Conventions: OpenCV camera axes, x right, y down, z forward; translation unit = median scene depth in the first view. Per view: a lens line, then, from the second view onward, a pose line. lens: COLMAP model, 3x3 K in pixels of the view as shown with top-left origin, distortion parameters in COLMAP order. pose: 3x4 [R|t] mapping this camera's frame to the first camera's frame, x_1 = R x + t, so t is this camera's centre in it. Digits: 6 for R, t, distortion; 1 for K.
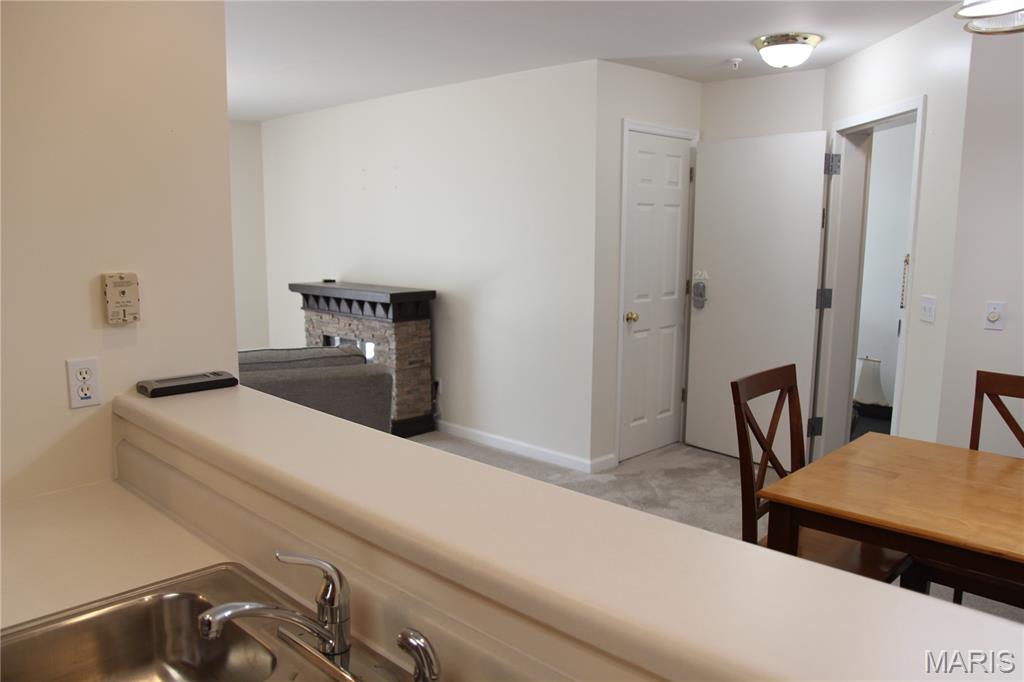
lens RADIAL K [[796.9, 0, 507.4], [0, 796.9, 351.7], [0, 0, 1]] dist [-0.115493, 0.097560]
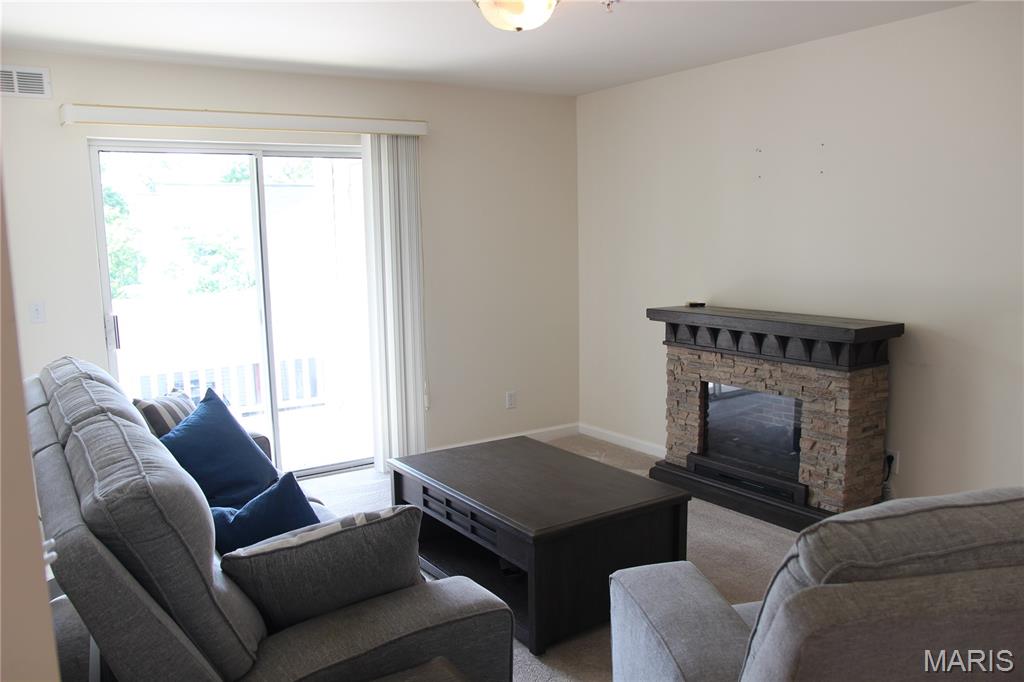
lens RADIAL K [[796.9, 0, 507.4], [0, 796.9, 351.7], [0, 0, 1]] dist [-0.115493, 0.097560]
pose [[0.979938, 0.006502, -0.199196, -0.303399], [-0.008053, 0.999943, -0.006979, -0.048017], [0.199139, 0.008444, 0.979935, 0.304506]]
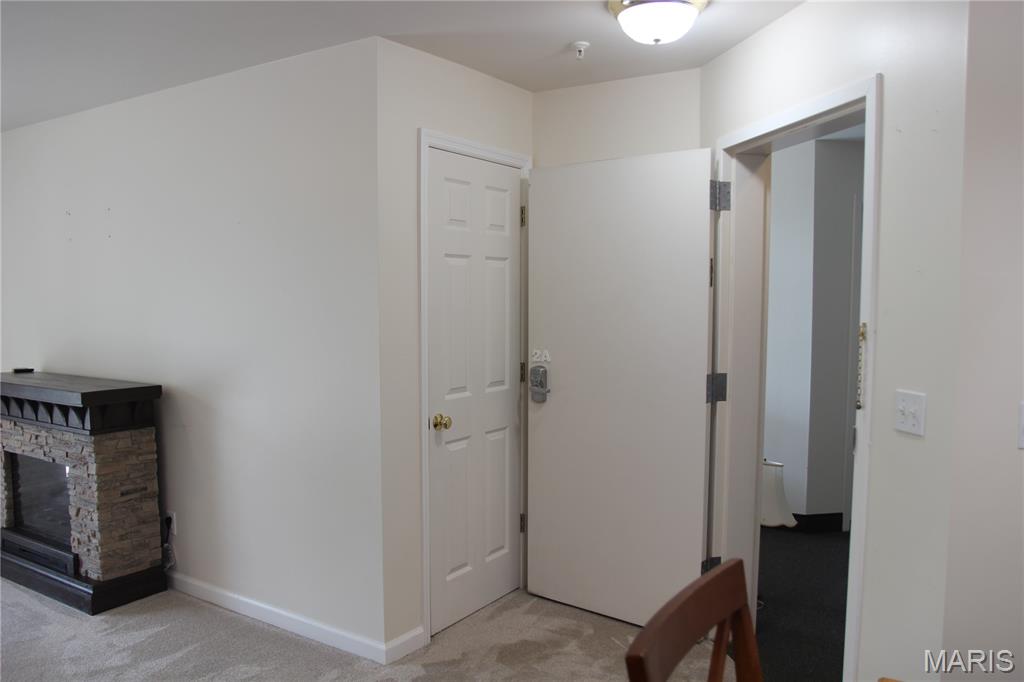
lens RADIAL K [[796.9, 0, 507.4], [0, 796.9, 351.7], [0, 0, 1]] dist [-0.115493, 0.097560]
pose [[0.980292, -0.019285, 0.196610, 0.073506], [0.036169, 0.995922, -0.082649, -0.041436], [-0.194215, 0.088132, 0.976992, 0.299740]]
